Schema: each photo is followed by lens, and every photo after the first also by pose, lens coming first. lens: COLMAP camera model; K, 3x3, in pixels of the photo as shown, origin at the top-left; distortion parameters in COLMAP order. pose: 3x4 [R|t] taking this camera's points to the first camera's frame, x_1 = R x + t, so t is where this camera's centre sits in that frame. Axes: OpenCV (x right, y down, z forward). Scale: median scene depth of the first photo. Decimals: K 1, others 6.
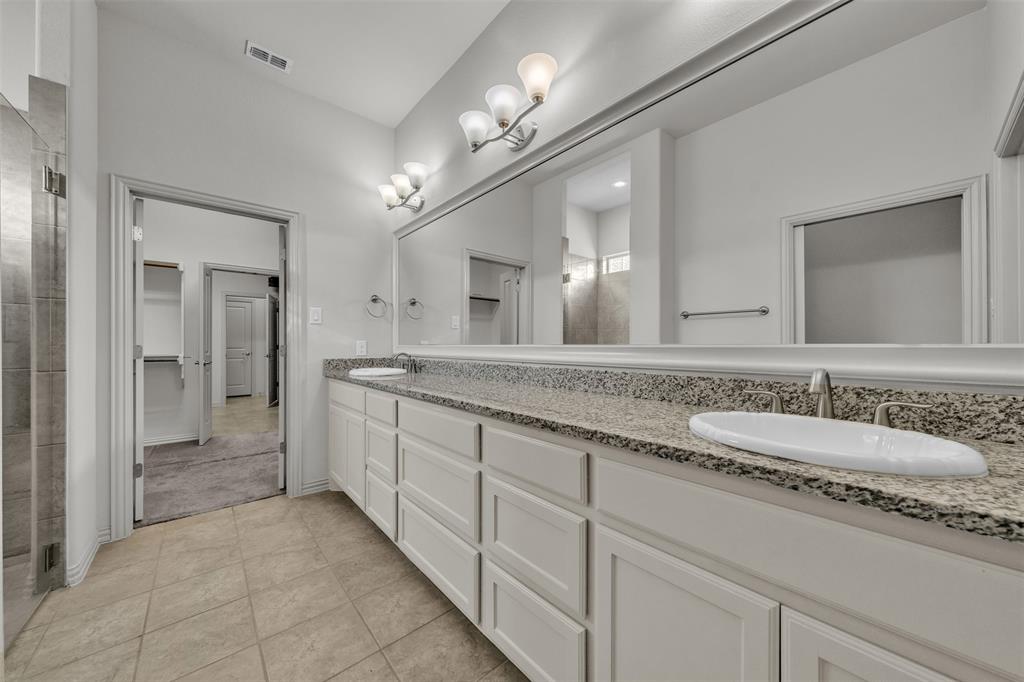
lens RADIAL K [[356.2, 0, 514.7], [0, 356.2, 343.8], [0, 0, 1]] dist [0.003617, 0.000116]
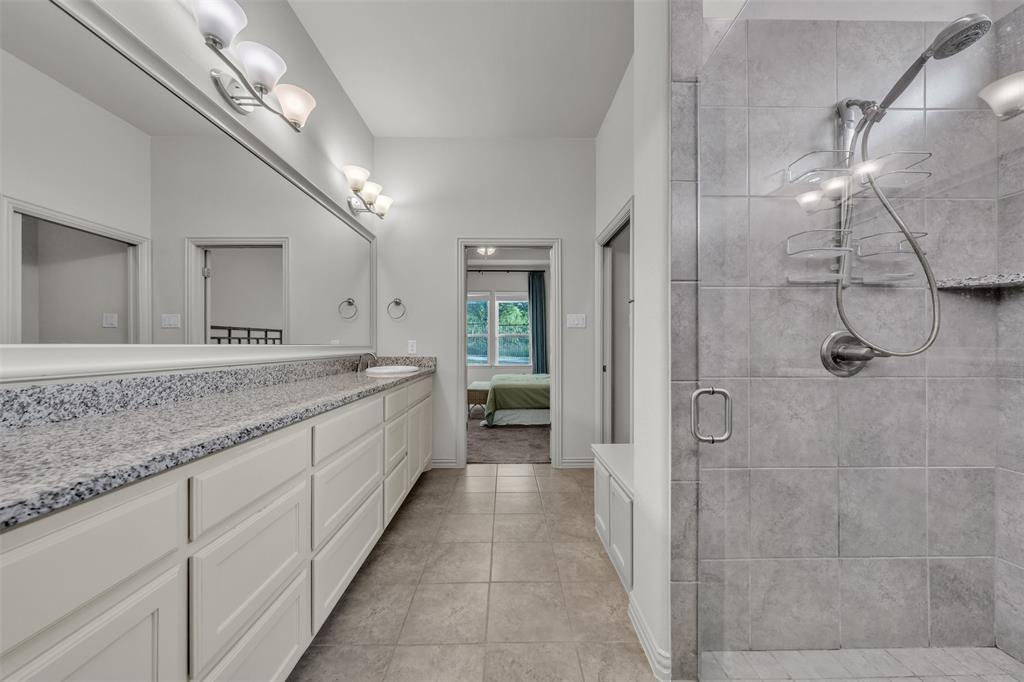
lens RADIAL K [[356.2, 0, 513.3], [0, 356.2, 344.4], [0, 0, 1]] dist [0.003617, 0.000116]
pose [[-0.766204, 0.000279, 0.642597, -0.940283], [-0.003699, 0.999981, -0.004846, 0.005267], [-0.642586, -0.006090, -0.766189, 1.142416]]
